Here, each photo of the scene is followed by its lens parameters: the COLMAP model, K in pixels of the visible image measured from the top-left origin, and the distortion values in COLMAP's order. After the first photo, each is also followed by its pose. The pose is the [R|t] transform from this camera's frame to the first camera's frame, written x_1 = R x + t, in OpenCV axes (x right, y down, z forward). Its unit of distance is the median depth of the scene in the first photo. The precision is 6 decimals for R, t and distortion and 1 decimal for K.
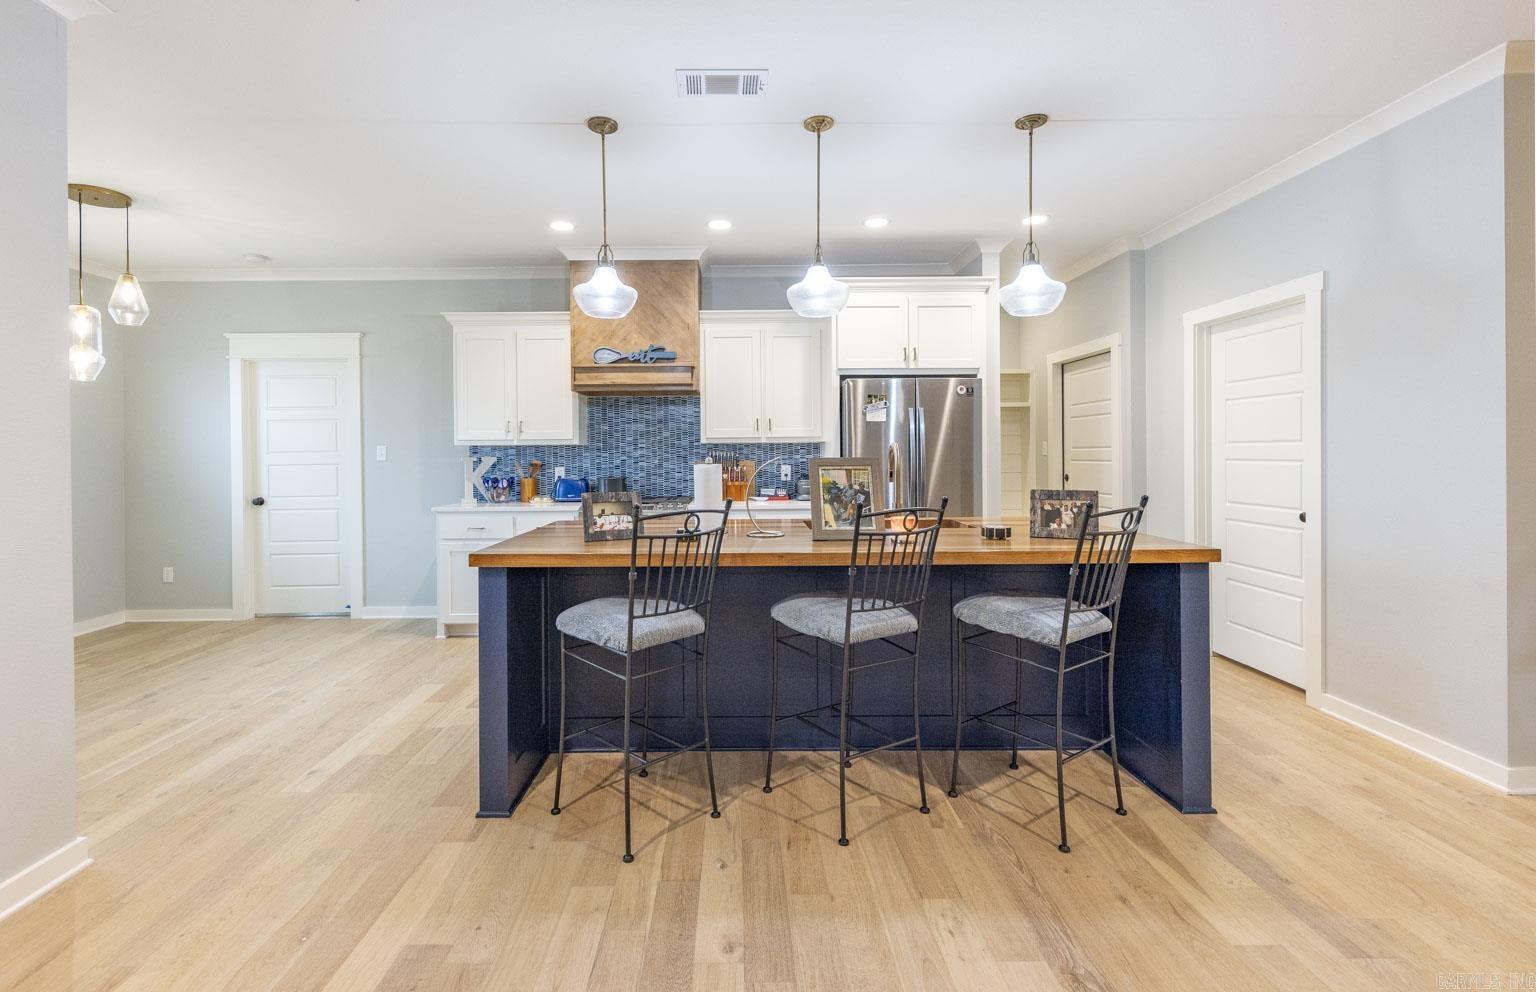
lens RADIAL K [[688.9, 0, 733.5], [0, 688.9, 449.6], [0, 0, 1]] dist [0.005712, -0.001872]
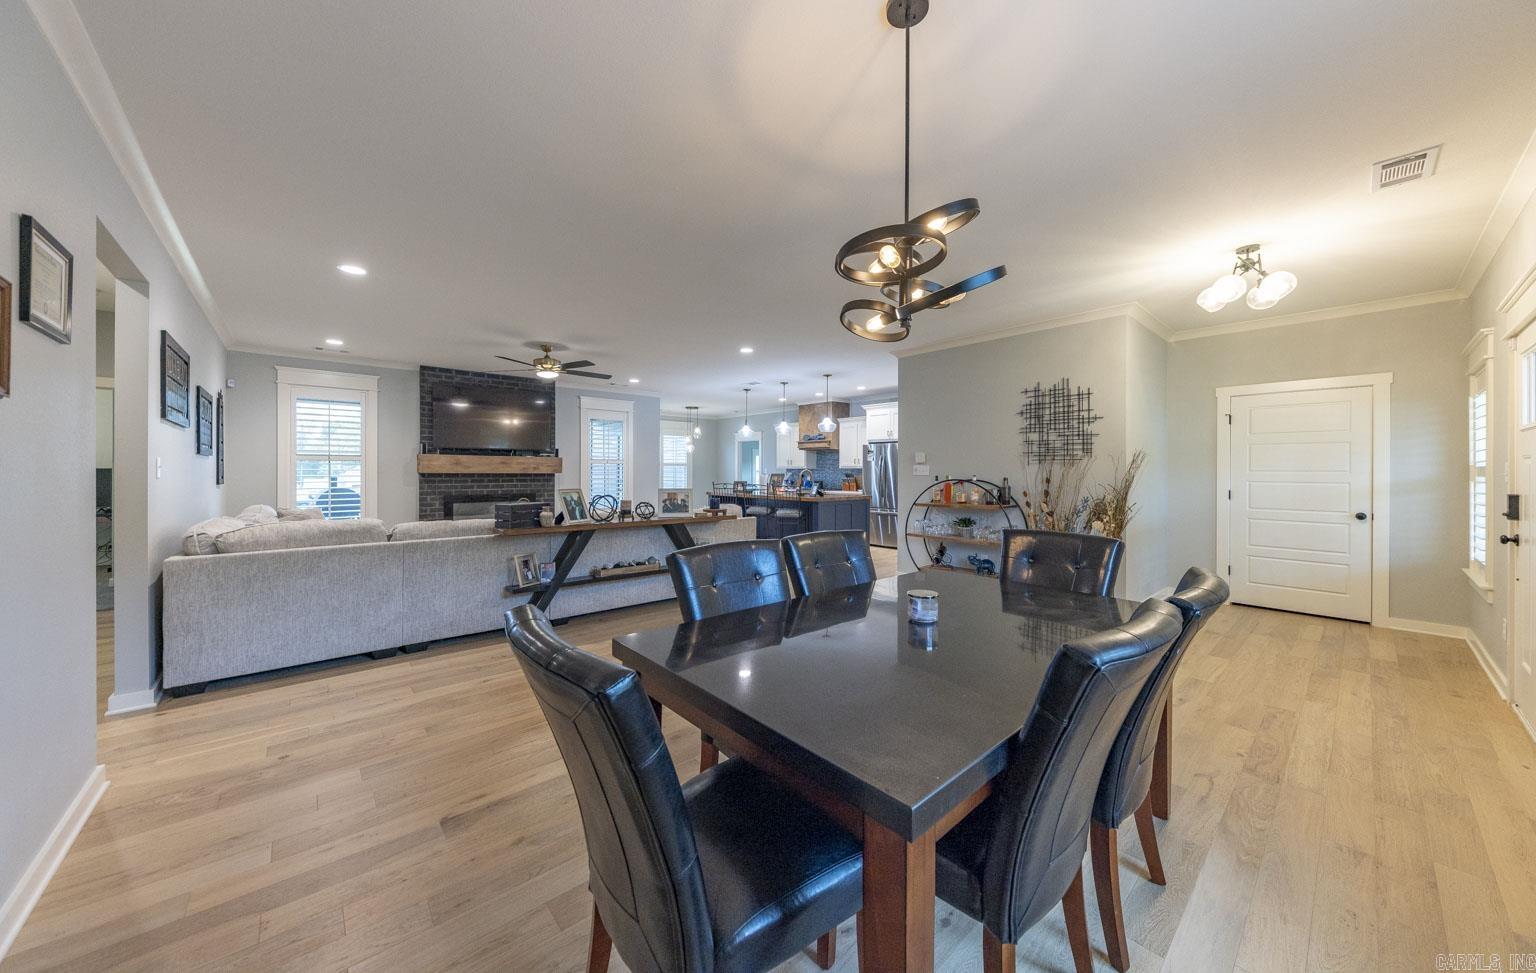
lens RADIAL K [[529.2, 0, 778.6], [0, 529.2, 470.0], [0, 0, 1]] dist [0.004657, -0.001079]
pose [[0.676194, 0.008117, -0.736678, 1.368807], [-0.005255, 0.999967, 0.006195, -0.015819], [0.736704, -0.000318, 0.676215, -0.580743]]
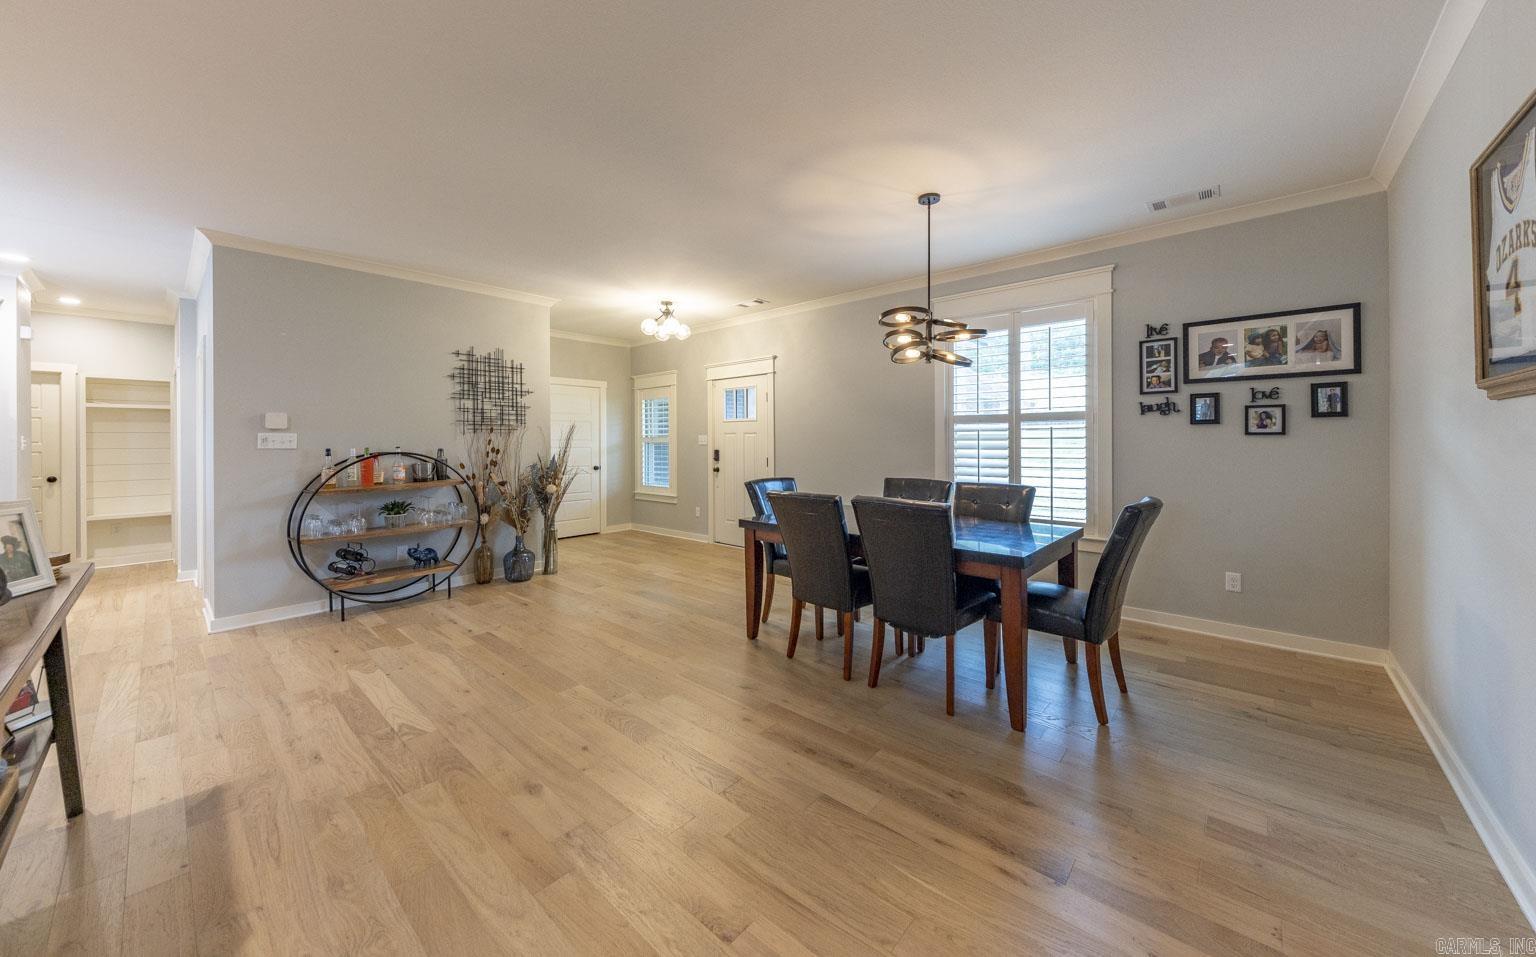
lens RADIAL K [[529.2, 0, 788.6], [0, 529.2, 441.3], [0, 0, 1]] dist [-0.008786, -0.000812]
pose [[0.636741, 0.002657, 0.771073, 0.545206], [-0.002628, 0.999996, -0.001275, -0.009211], [-0.771073, -0.001215, 0.636745, -0.572499]]
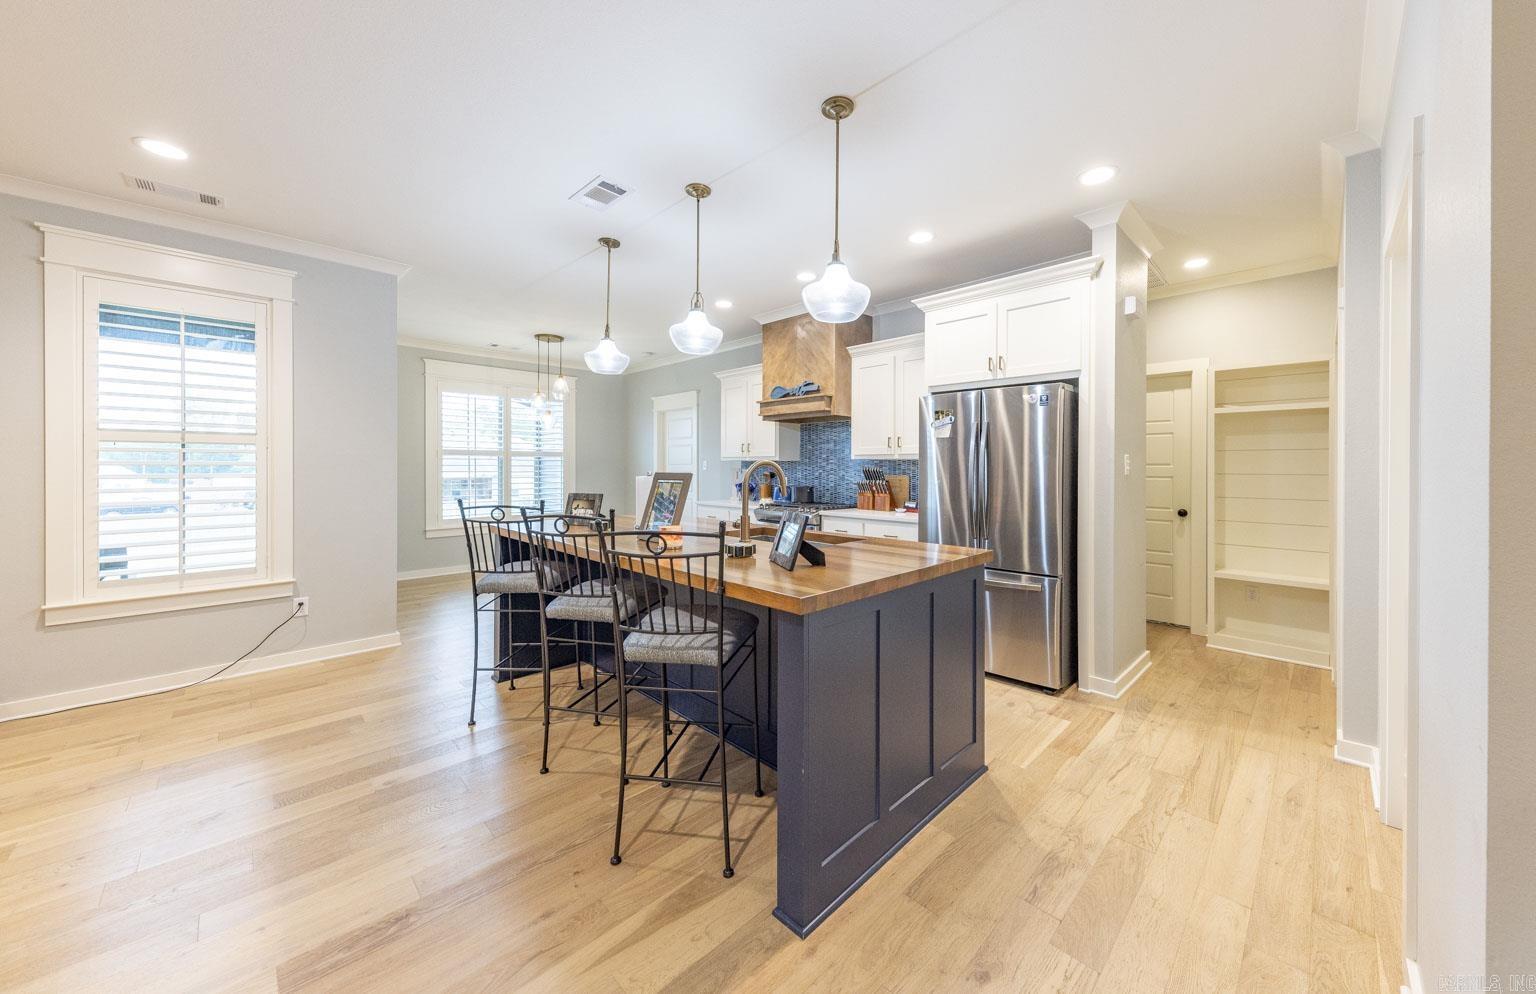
lens RADIAL K [[546.1, 0, 794.3], [0, 546.1, 465.7], [0, 0, 1]] dist [0.001659, -0.000109]
pose [[0.716826, 0.007958, -0.697207, 0.563178], [-0.005450, 0.999968, 0.005811, -0.003905], [0.697231, -0.000365, 0.716846, 0.279539]]
